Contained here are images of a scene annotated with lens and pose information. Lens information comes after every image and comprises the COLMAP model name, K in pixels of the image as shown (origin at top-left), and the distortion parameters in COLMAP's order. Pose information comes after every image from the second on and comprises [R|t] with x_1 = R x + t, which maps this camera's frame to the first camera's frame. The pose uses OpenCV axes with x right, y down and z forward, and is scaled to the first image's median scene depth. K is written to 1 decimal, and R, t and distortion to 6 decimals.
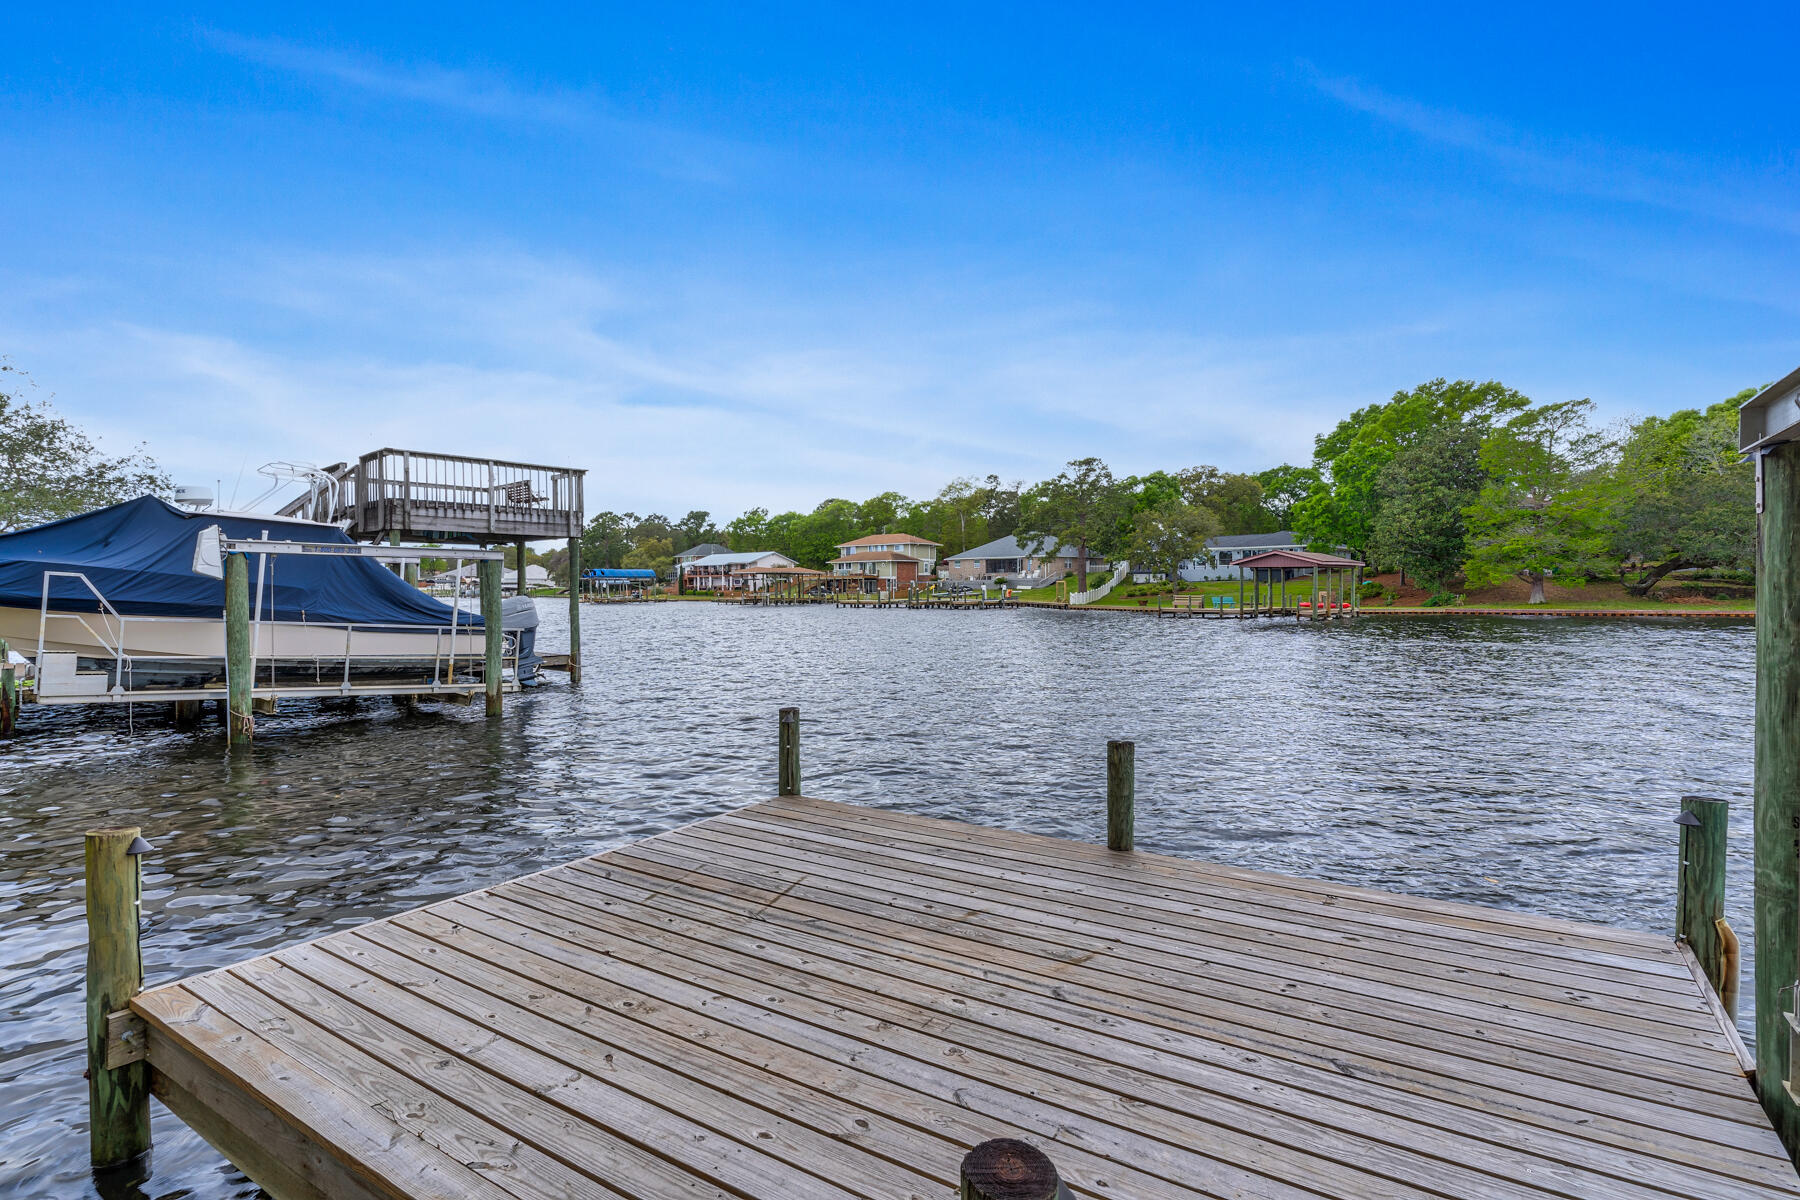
lens RADIAL K [[854.0, 0, 900.5], [0, 854.0, 595.6], [0, 0, 1]] dist [0.000576, 0.002374]
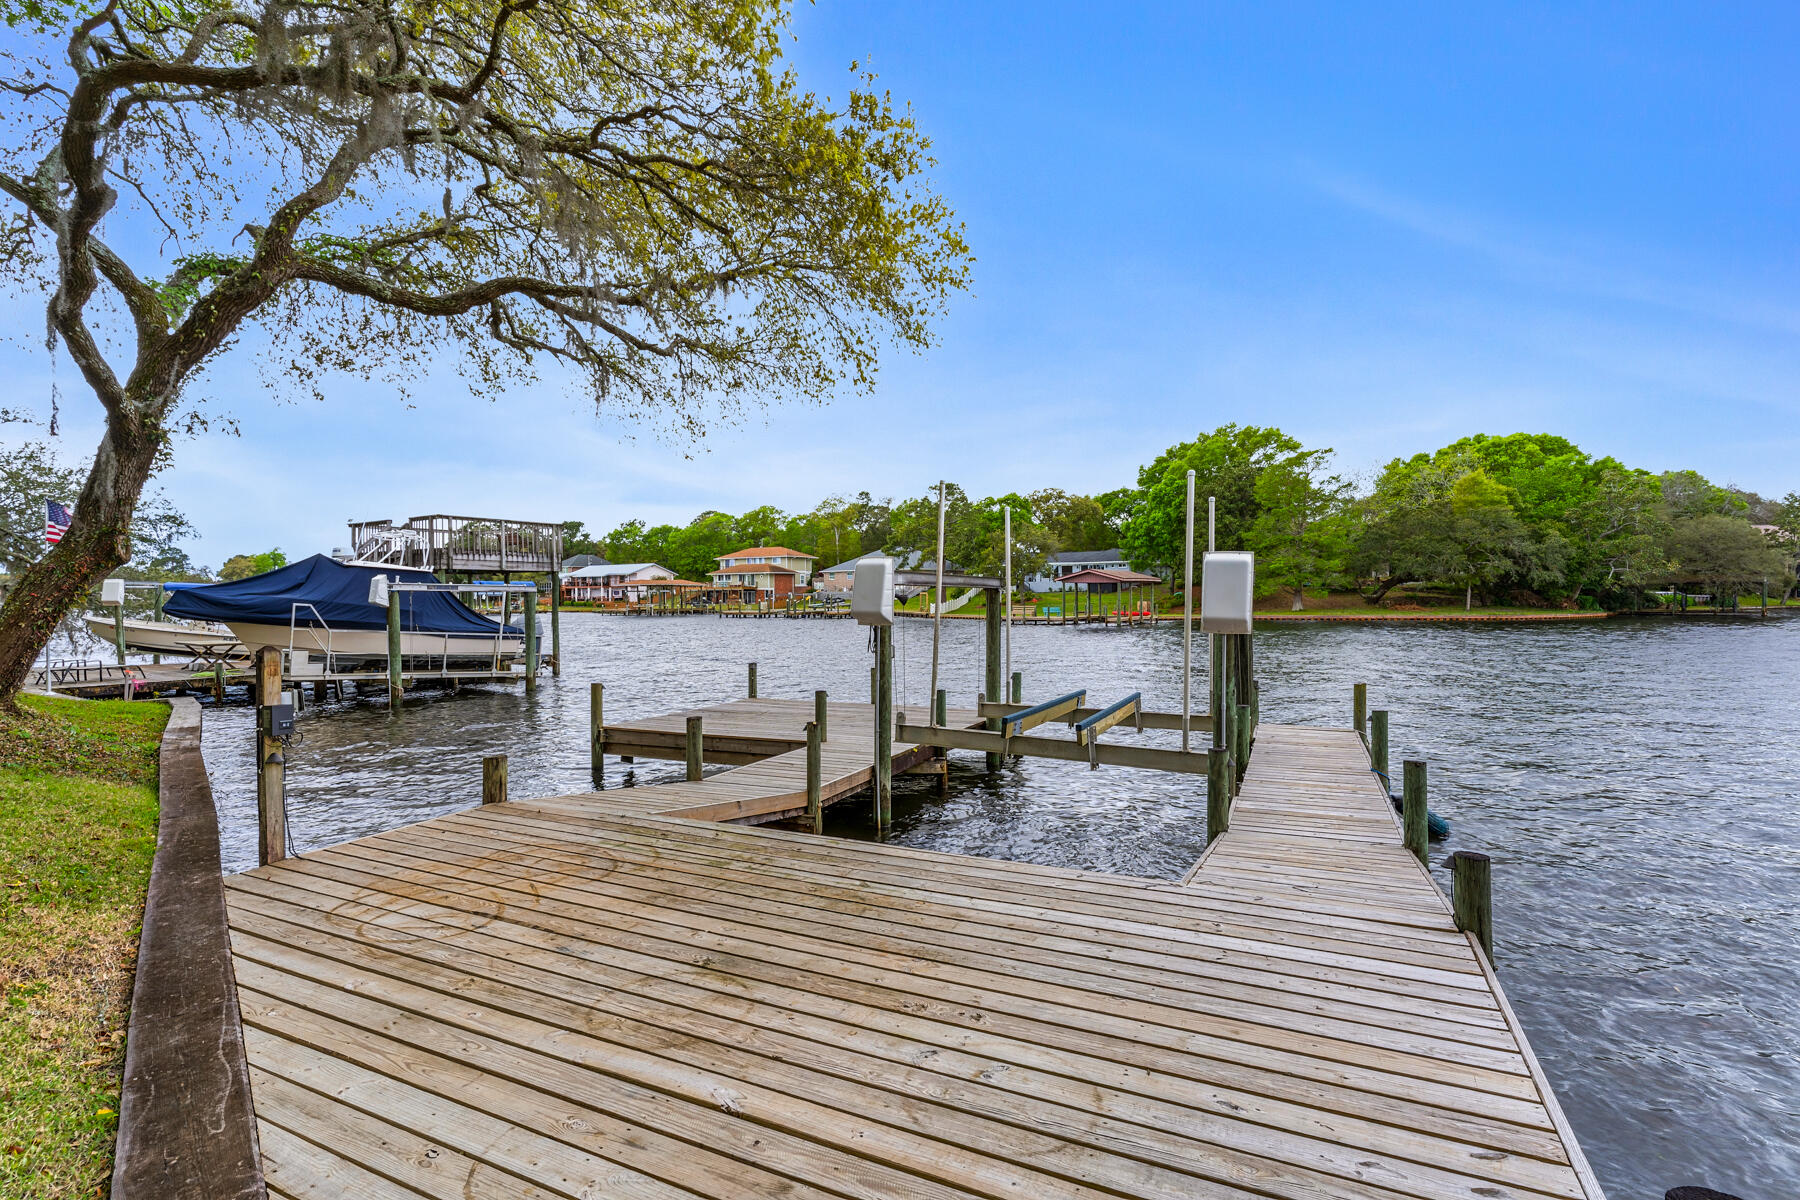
lens RADIAL K [[854.0, 0, 899.0], [0, 854.0, 595.7], [0, 0, 1]] dist [0.000576, 0.002374]
pose [[0.989741, -0.003242, 0.142835, -0.004620], [0.004654, 0.999944, -0.009556, -0.002789], [-0.142796, 0.010123, 0.989700, -0.111808]]
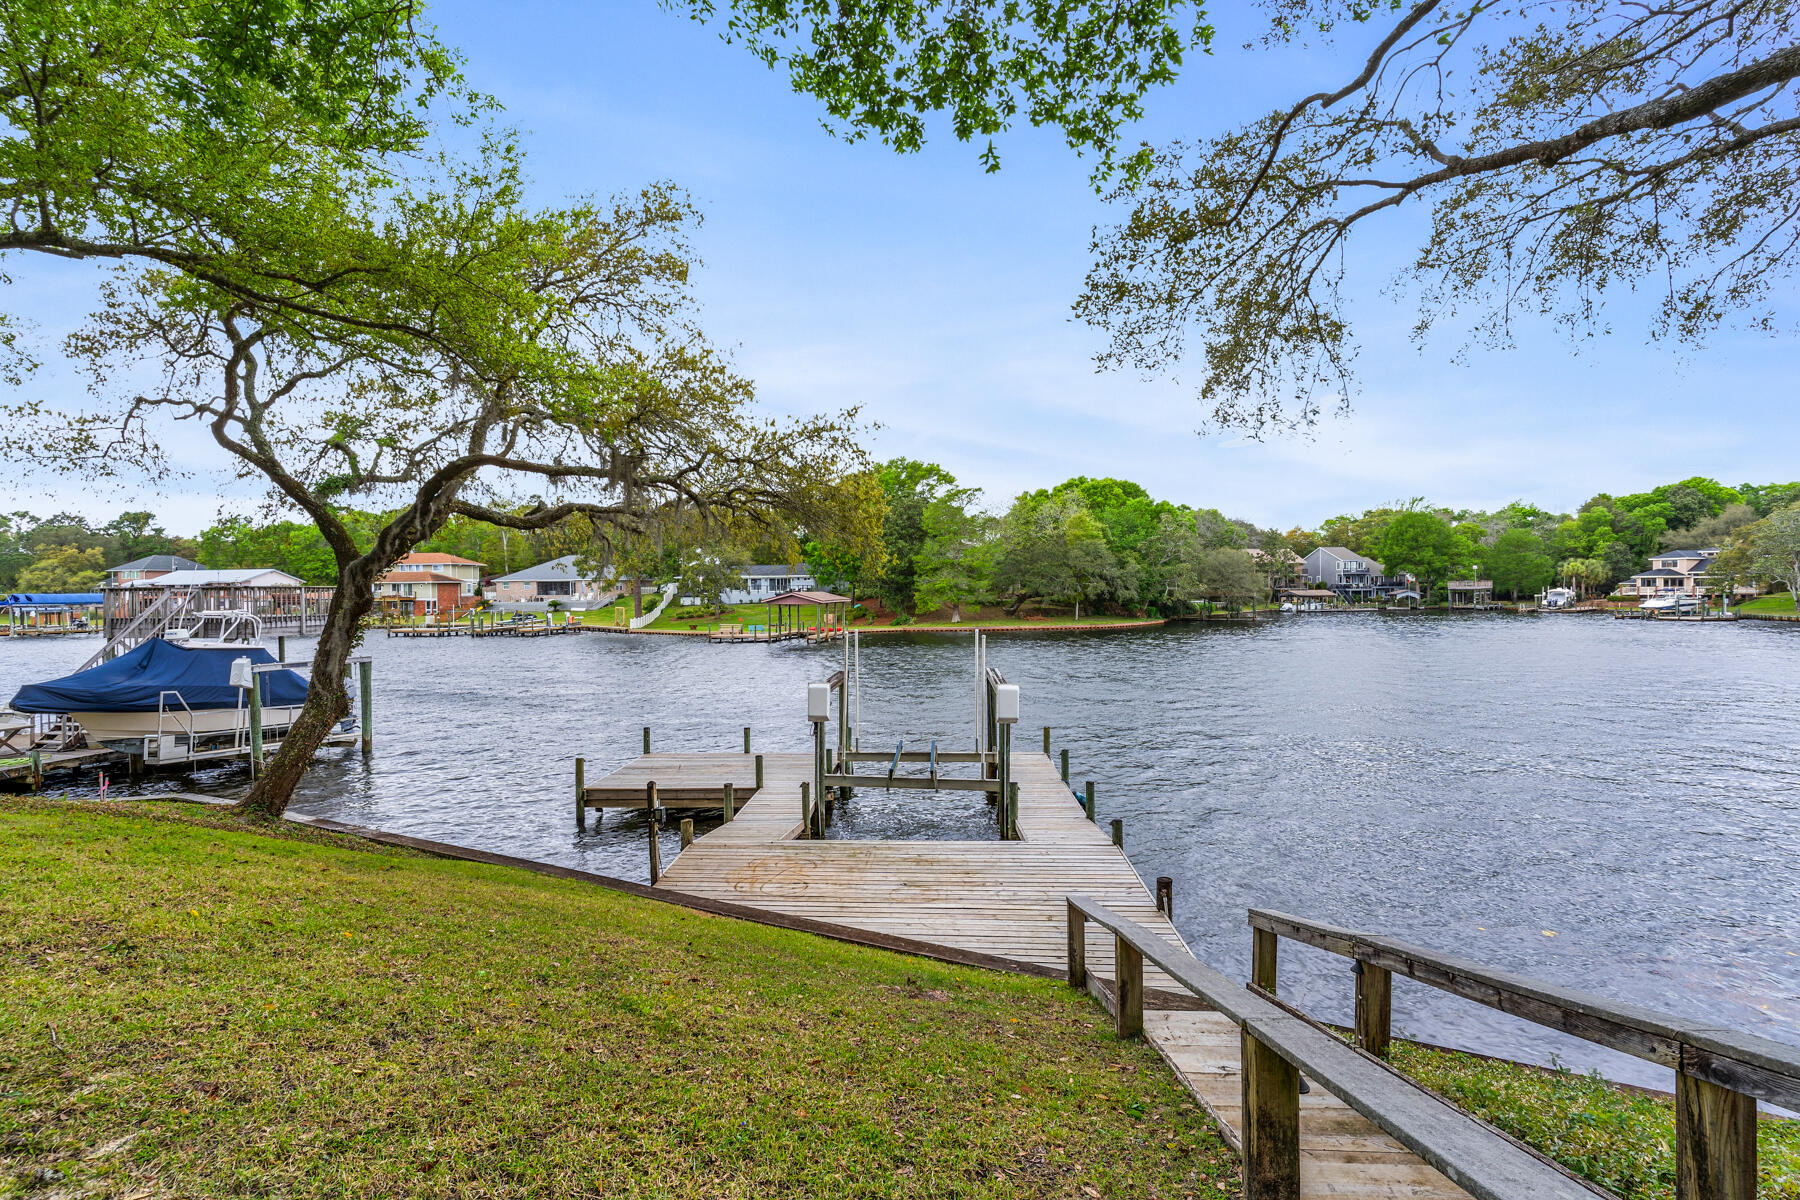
lens RADIAL K [[854.0, 0, 897.1], [0, 854.0, 595.2], [0, 0, 1]] dist [0.000576, 0.002374]
pose [[0.862929, -0.008663, 0.505252, -0.071107], [0.011810, 0.999926, -0.003024, -0.026744], [-0.505188, 0.008577, 0.862967, -0.175504]]
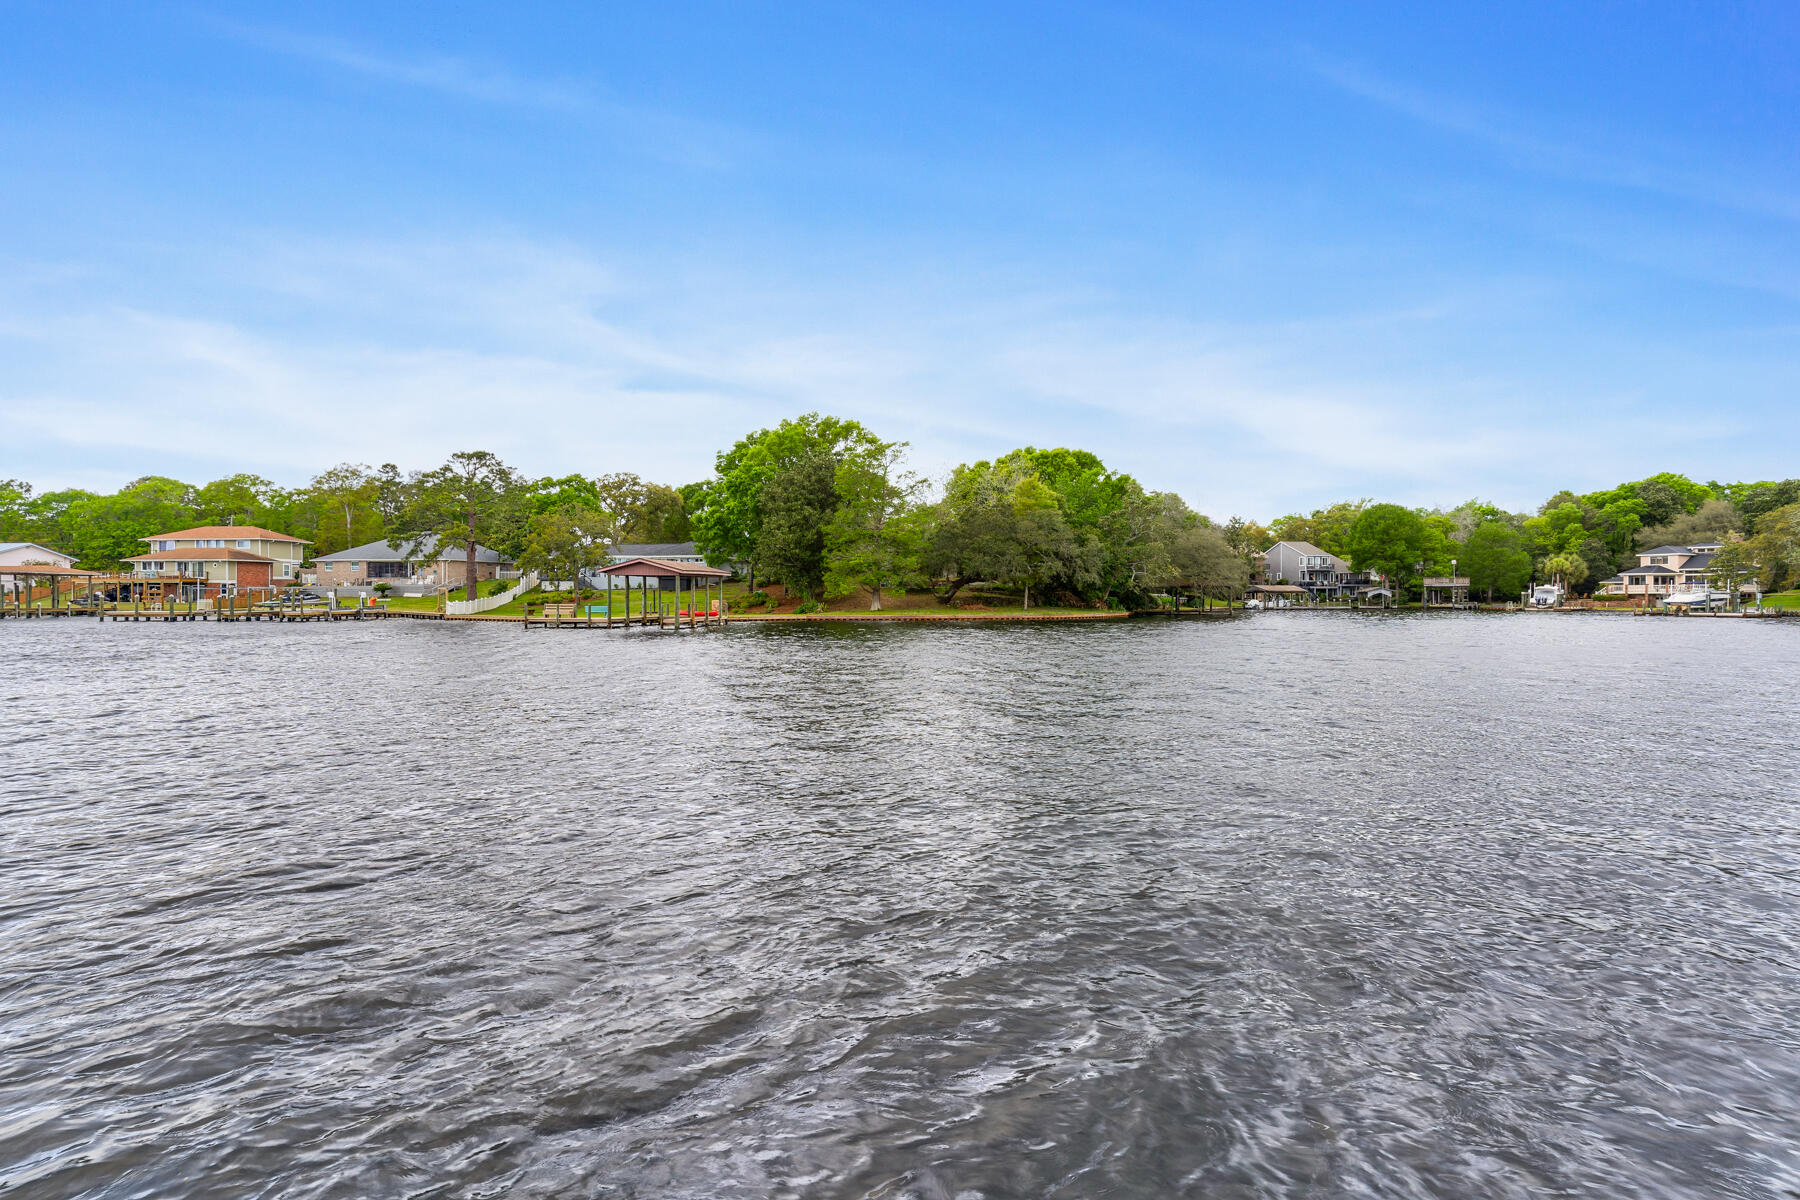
lens RADIAL K [[854.0, 0, 896.6], [0, 854.0, 600.1], [0, 0, 1]] dist [0.000576, 0.002374]
pose [[0.822804, 0.001515, 0.568323, 0.076498], [0.001398, 0.999988, -0.004690, 0.000287], [-0.568324, 0.004653, 0.822792, 0.012273]]
